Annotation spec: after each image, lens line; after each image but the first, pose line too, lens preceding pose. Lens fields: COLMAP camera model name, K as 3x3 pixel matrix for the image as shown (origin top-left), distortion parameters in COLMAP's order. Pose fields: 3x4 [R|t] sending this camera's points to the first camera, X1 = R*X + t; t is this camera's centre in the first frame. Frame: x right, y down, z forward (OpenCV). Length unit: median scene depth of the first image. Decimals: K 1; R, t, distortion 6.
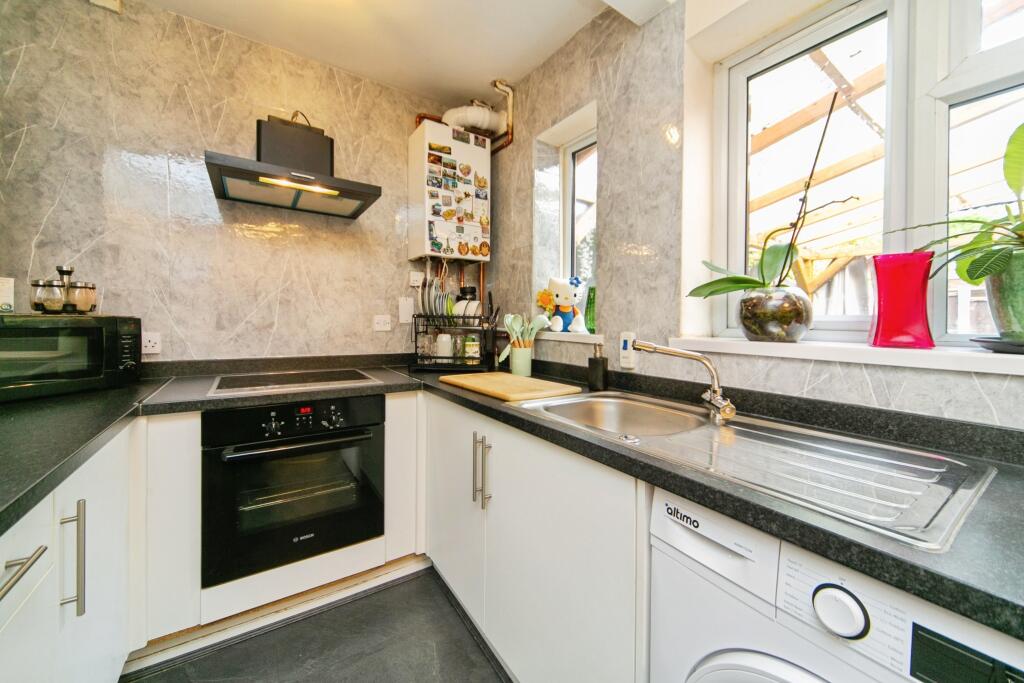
lens RADIAL K [[389.7, 0, 520.1], [0, 389.7, 327.3], [0, 0, 1]] dist [-0.000604, -0.000469]
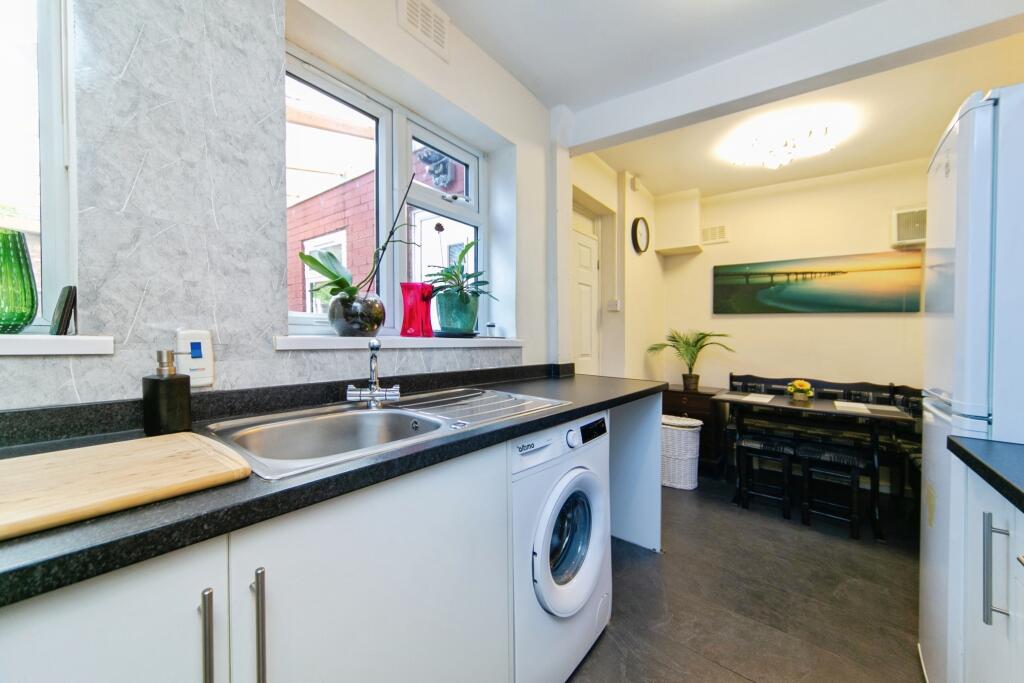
lens RADIAL K [[379.1, 0, 513.8], [0, 379.1, 330.3], [0, 0, 1]] dist [-0.000512, 0.000032]
pose [[-0.293148, -0.016806, 0.955919, -0.427715], [-0.019295, 0.999746, 0.011660, -0.004490], [-0.955872, -0.015027, -0.293398, 0.617359]]
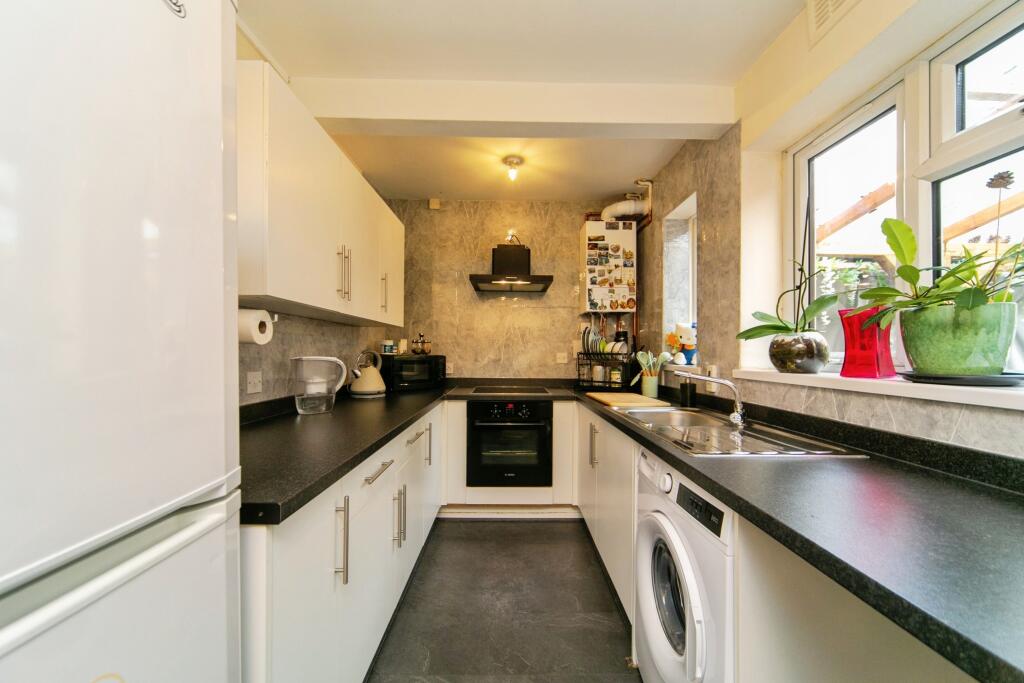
lens RADIAL K [[379.1, 0, 512.6], [0, 379.1, 349.2], [0, 0, 1]] dist [-0.000512, 0.000032]
pose [[0.830579, -0.012235, -0.556766, 0.390884], [-0.004520, 0.999578, -0.028708, -0.002140], [0.556883, 0.026361, 0.830173, -0.419892]]
